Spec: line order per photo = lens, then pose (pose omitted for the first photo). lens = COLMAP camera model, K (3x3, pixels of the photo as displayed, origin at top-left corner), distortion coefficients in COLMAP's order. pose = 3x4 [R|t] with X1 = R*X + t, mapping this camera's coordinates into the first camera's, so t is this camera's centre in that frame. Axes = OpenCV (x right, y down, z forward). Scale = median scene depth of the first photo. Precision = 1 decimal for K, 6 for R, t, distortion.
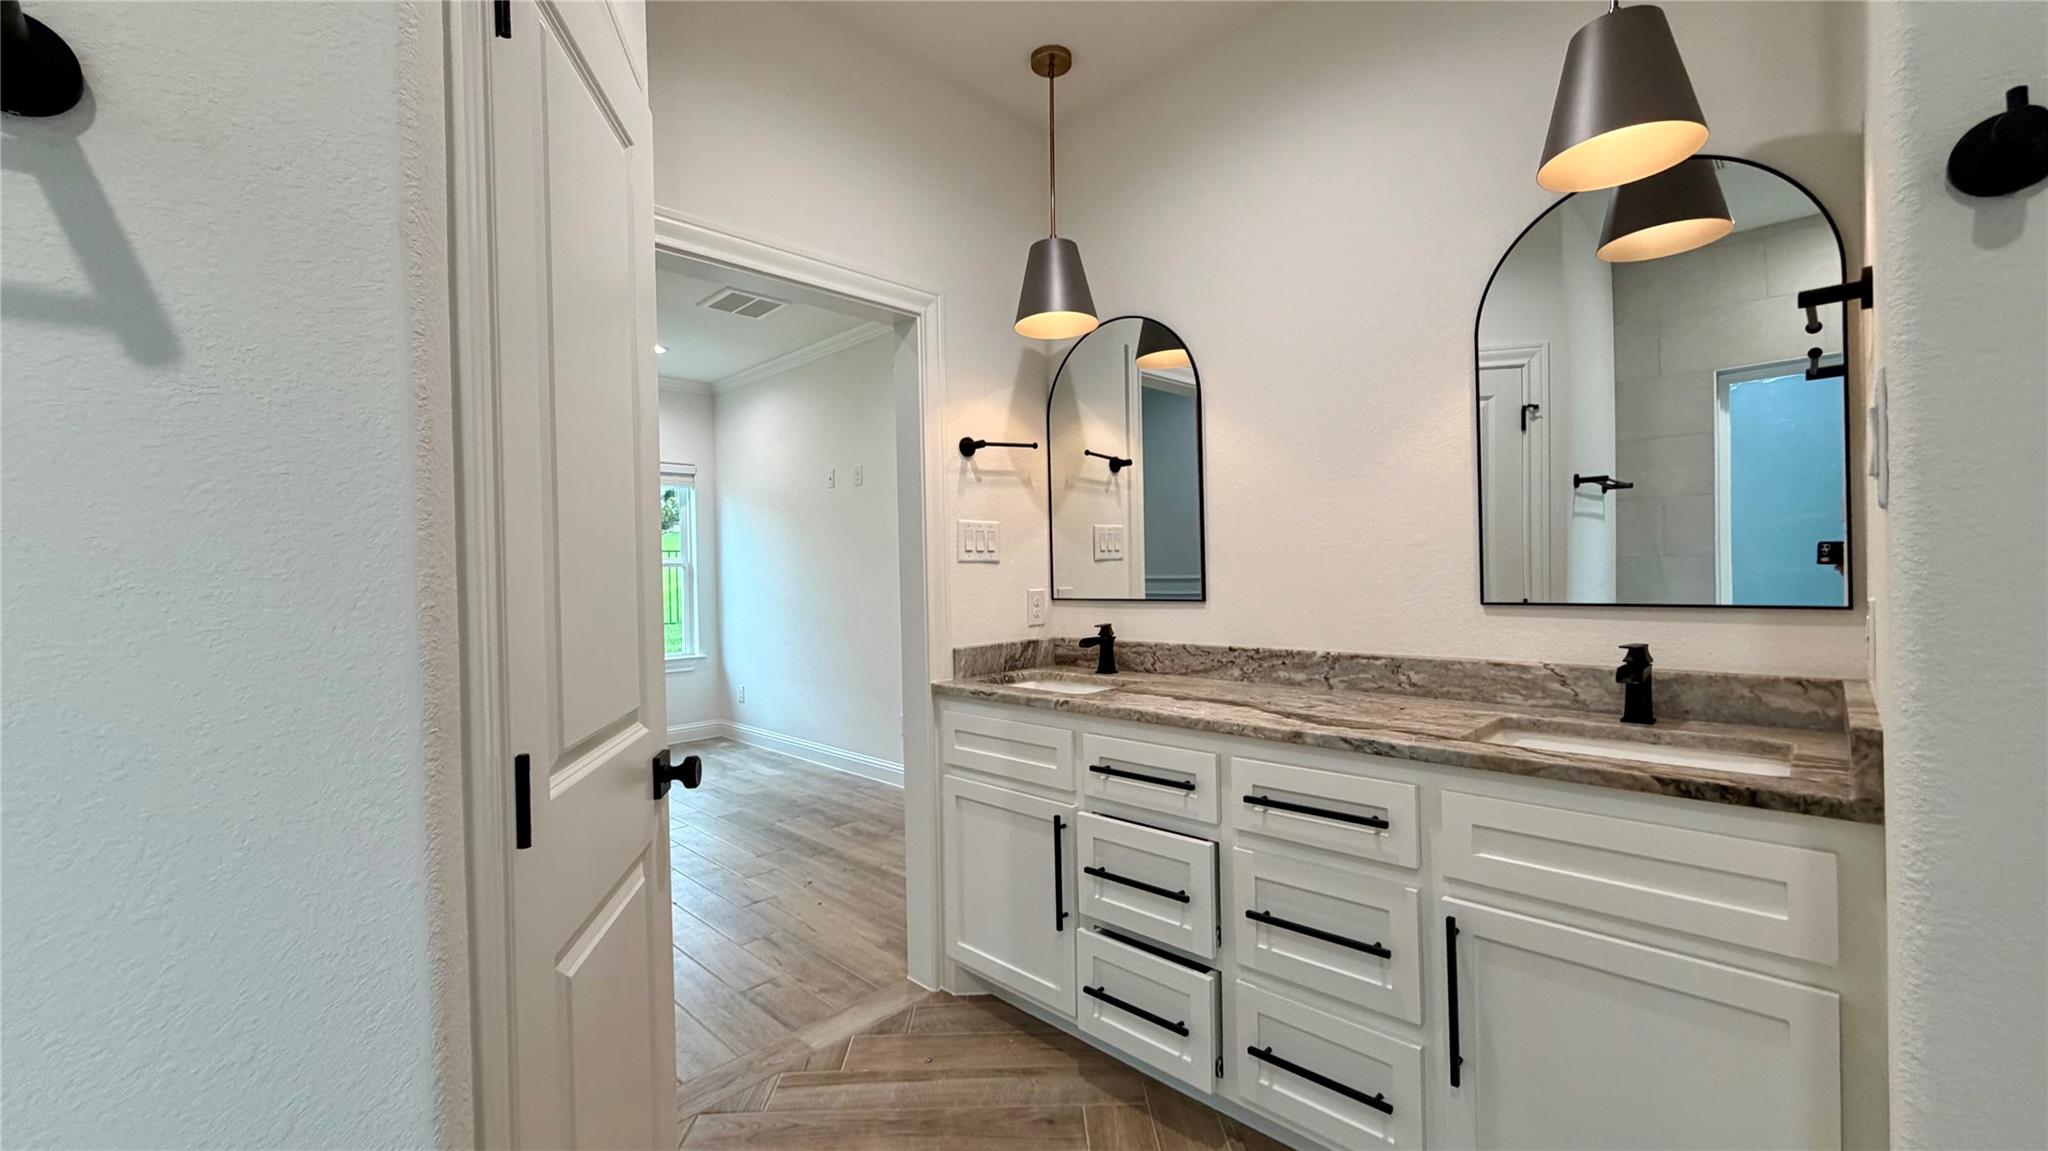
lens RADIAL K [[810.4, 0, 1023.5], [0, 810.4, 574.9], [0, 0, 1]] dist [0.001764, -0.000268]
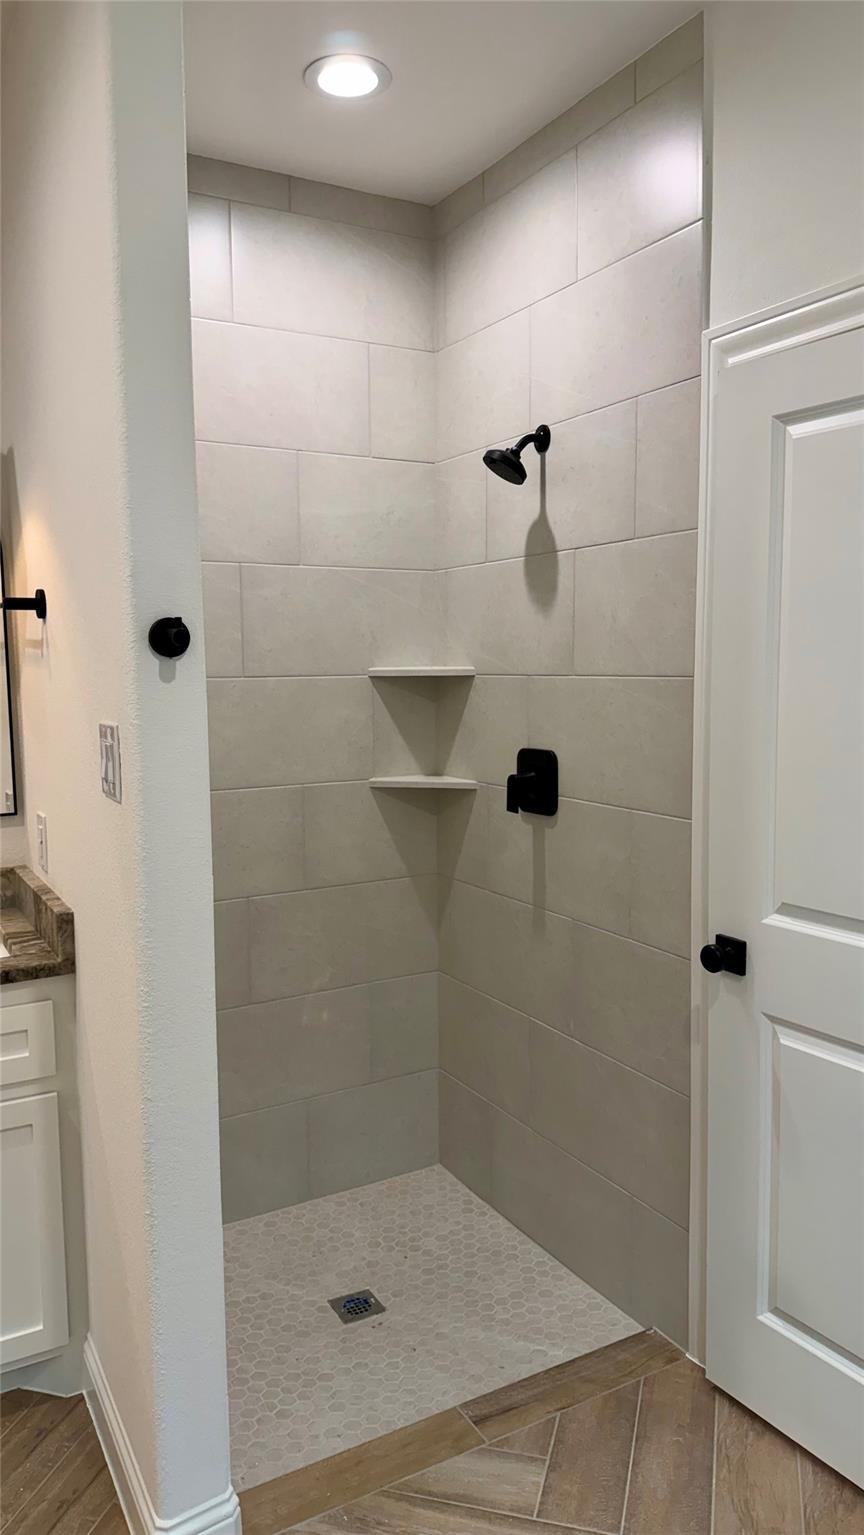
lens RADIAL K [[1077.5, 0, 432.4], [0, 1077.5, 767.9], [0, 0, 1]] dist [-0.000148, -0.000103]
pose [[0.273359, -0.079944, 0.958584, -0.638503], [0.011829, 0.996744, 0.079753, -0.219737], [-0.961839, -0.010463, 0.273414, -0.187846]]
